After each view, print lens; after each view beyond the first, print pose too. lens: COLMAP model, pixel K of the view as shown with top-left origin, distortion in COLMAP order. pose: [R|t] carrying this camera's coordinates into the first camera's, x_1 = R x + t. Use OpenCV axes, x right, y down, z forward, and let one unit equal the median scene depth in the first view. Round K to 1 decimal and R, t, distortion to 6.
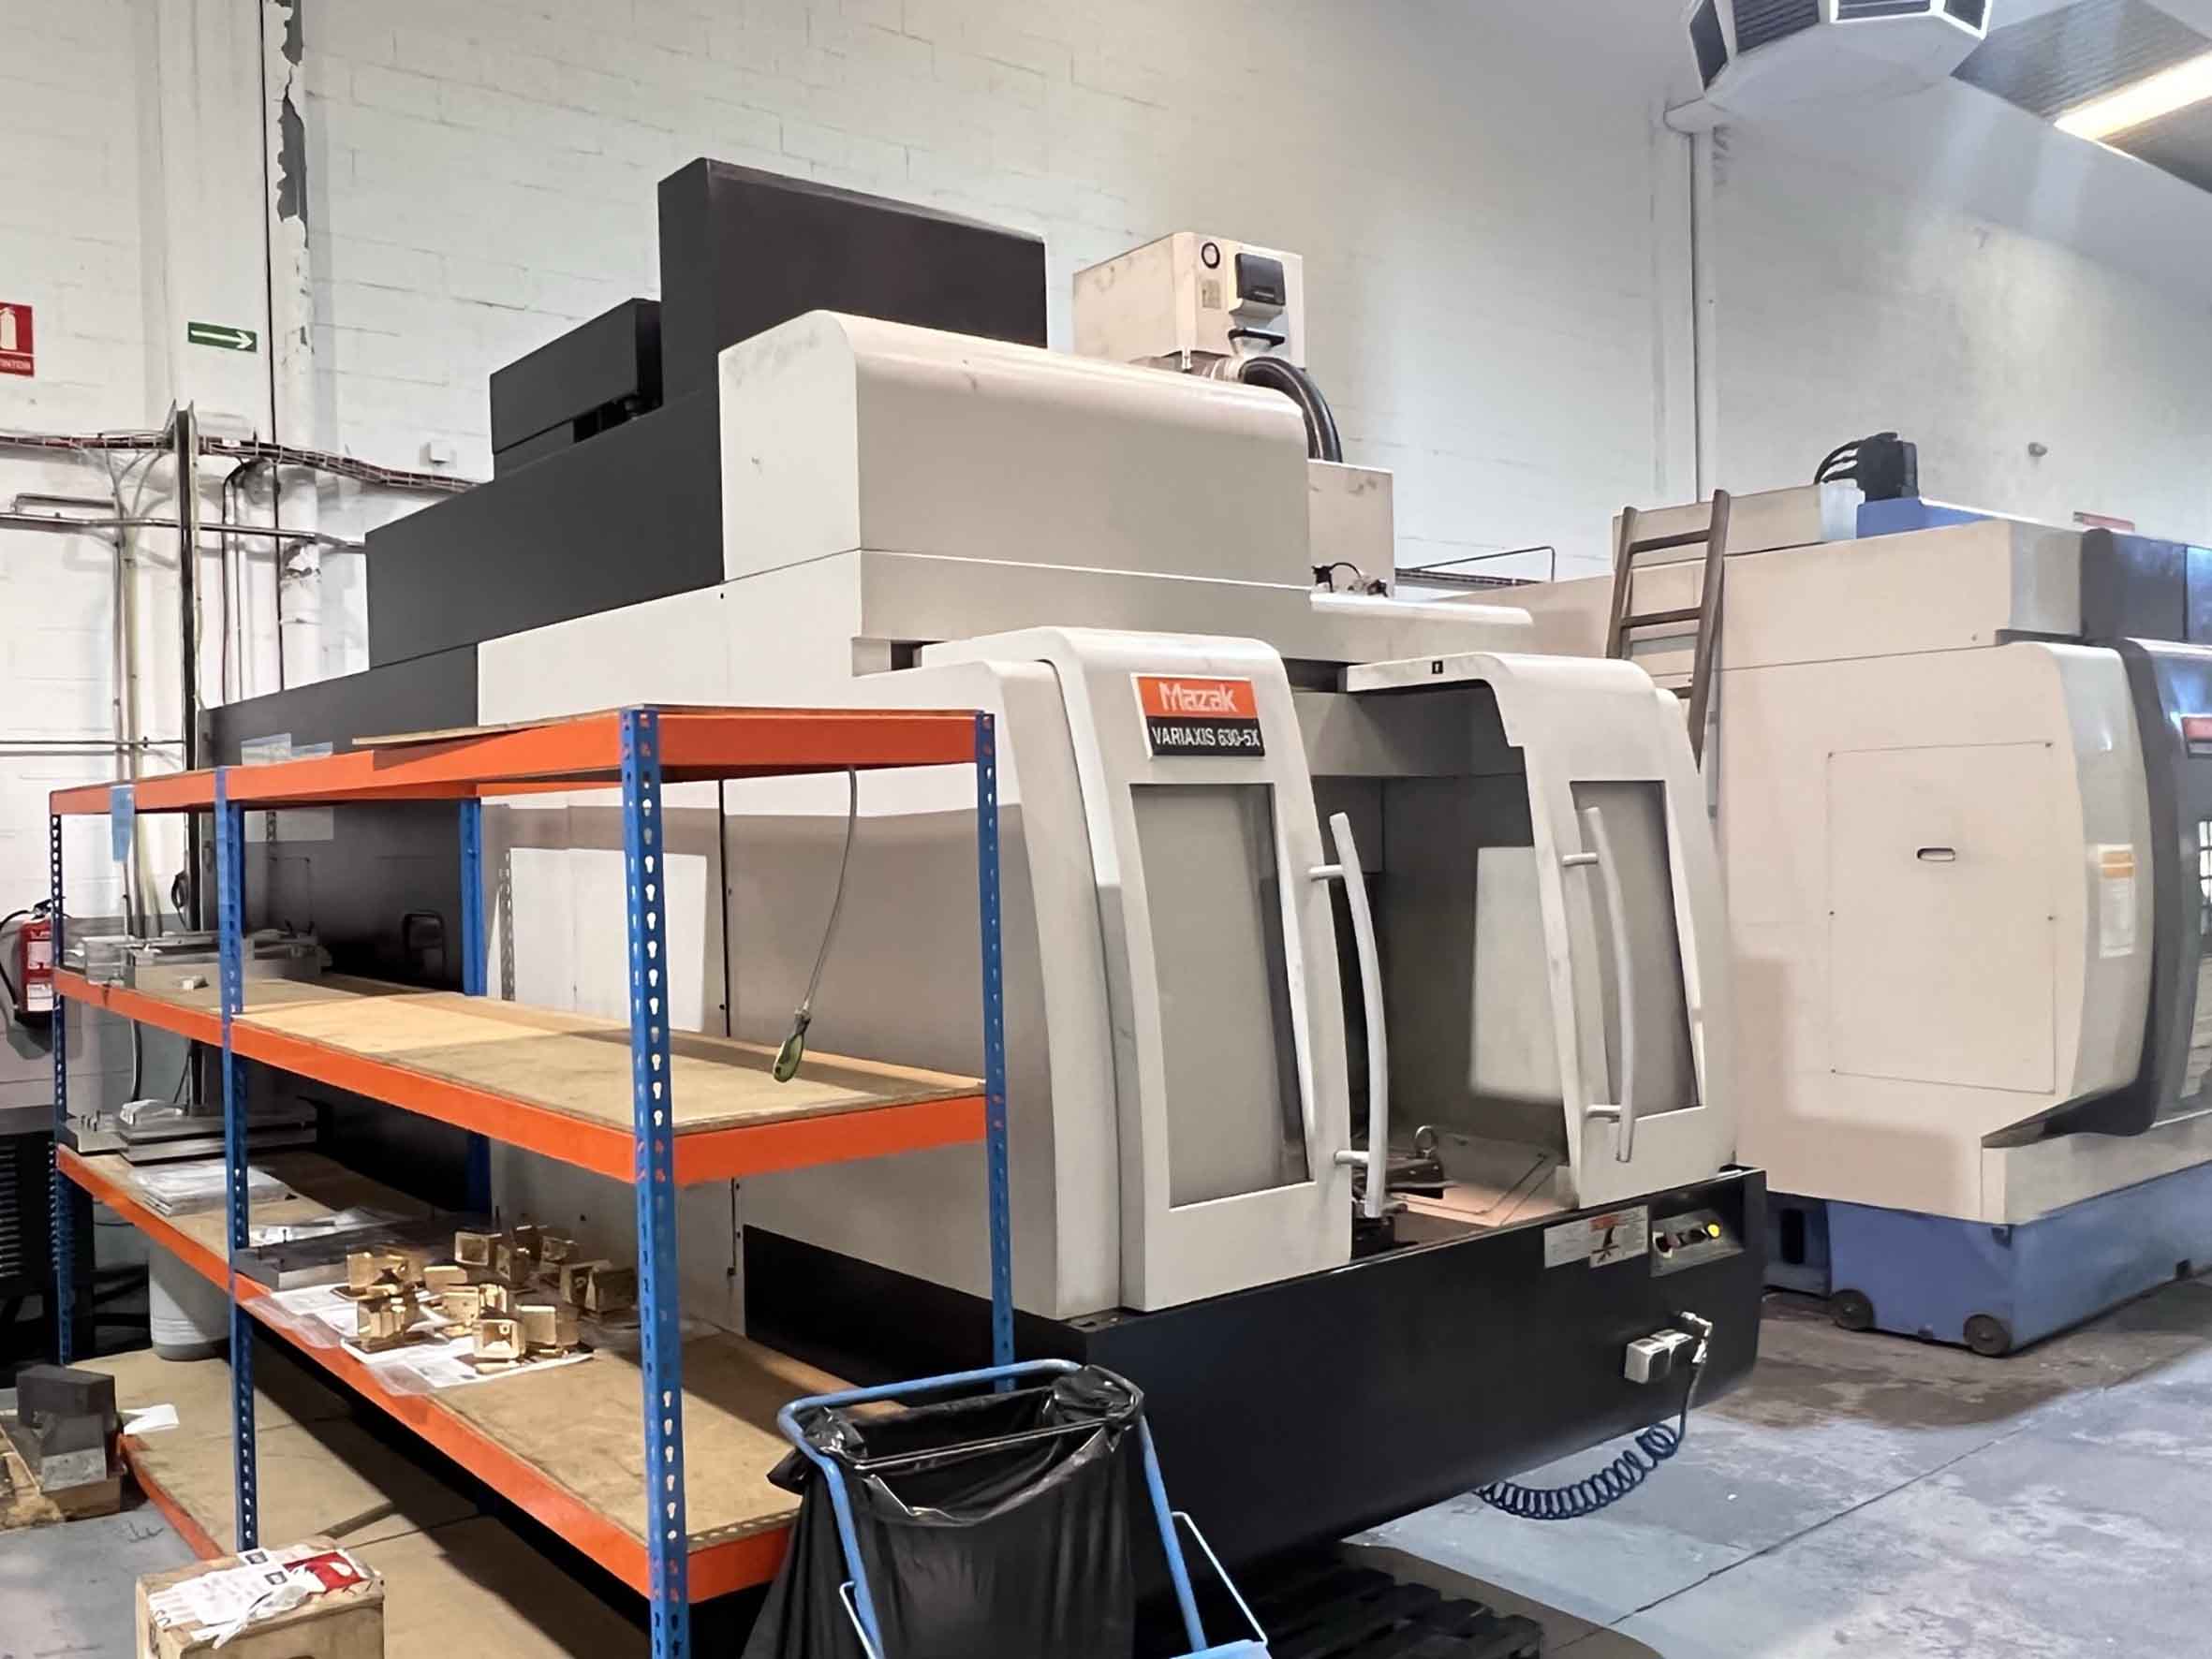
lens RADIAL K [[1859.3, 0, 1106.0], [0, 1859.3, 829.5], [0, 0, 1]] dist [0.006302, 0.003006]
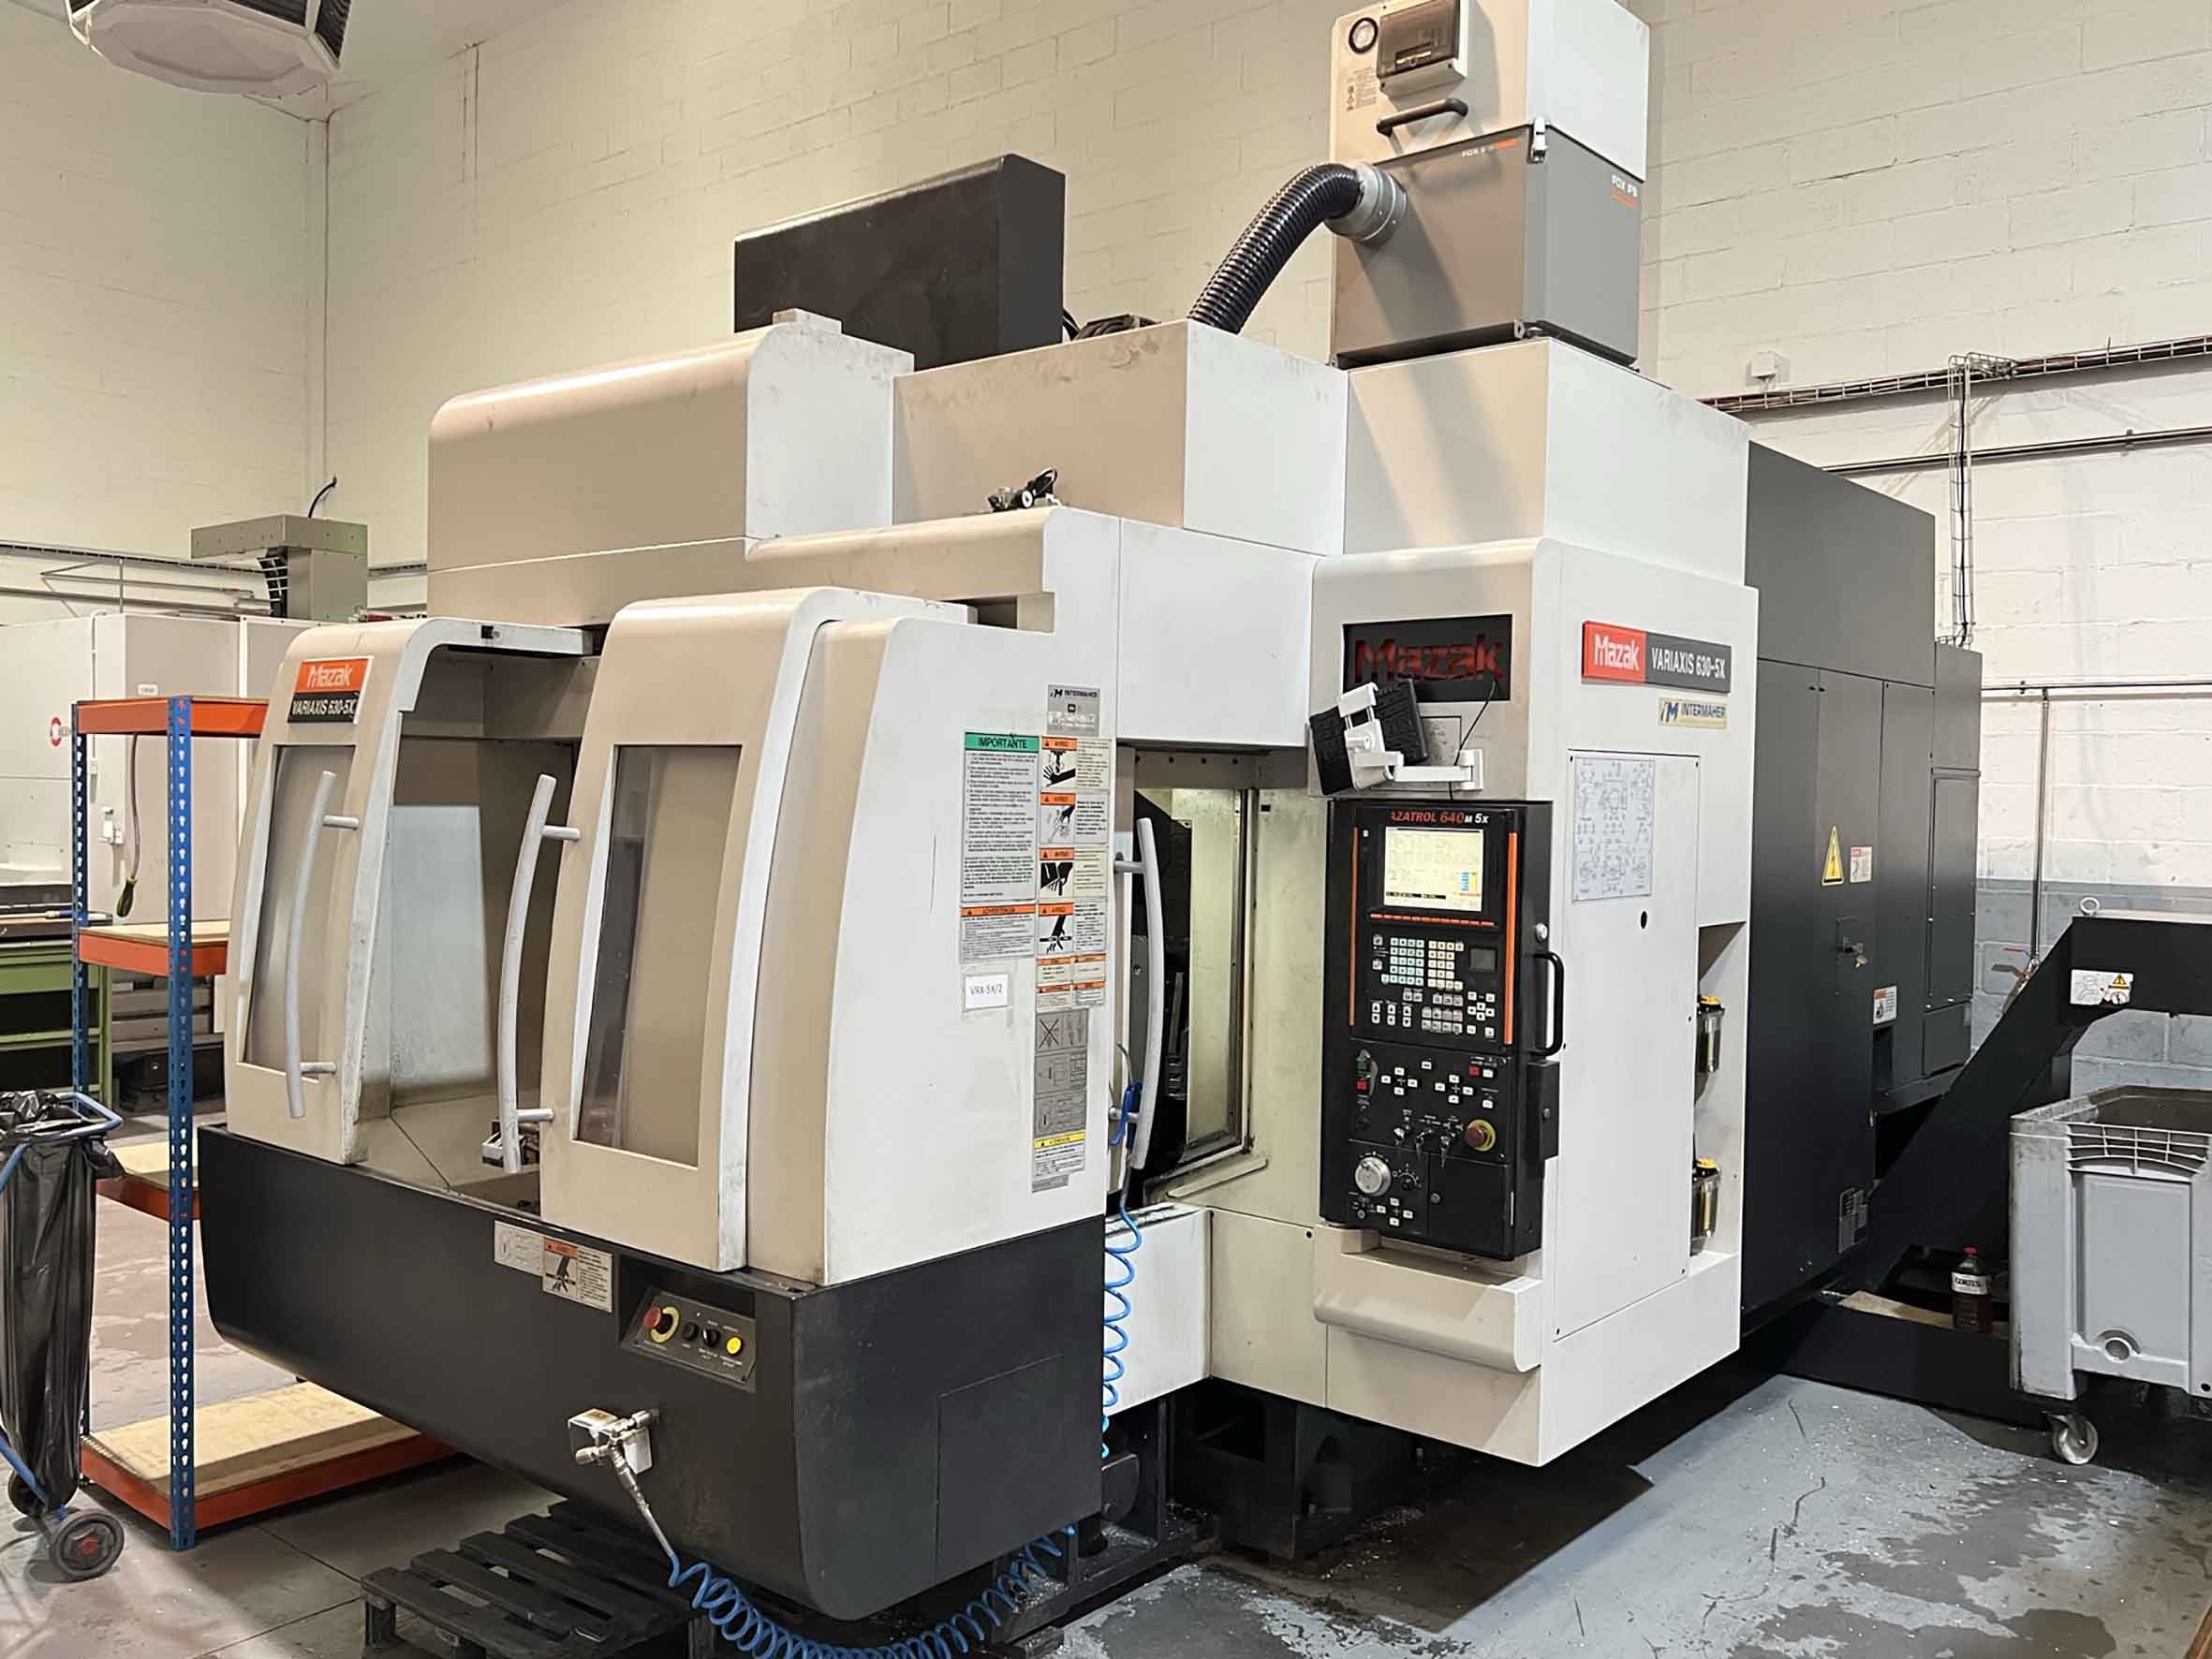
lens RADIAL K [[1842.5, 0, 1106.0], [0, 1842.5, 829.5], [0, 0, 1]] dist [0.066552, -0.099844]
pose [[0.190897, 0.066748, -0.979338, 1.223955], [-0.017688, 0.997757, 0.064555, -0.051499], [0.981451, 0.004999, 0.191649, 1.135923]]
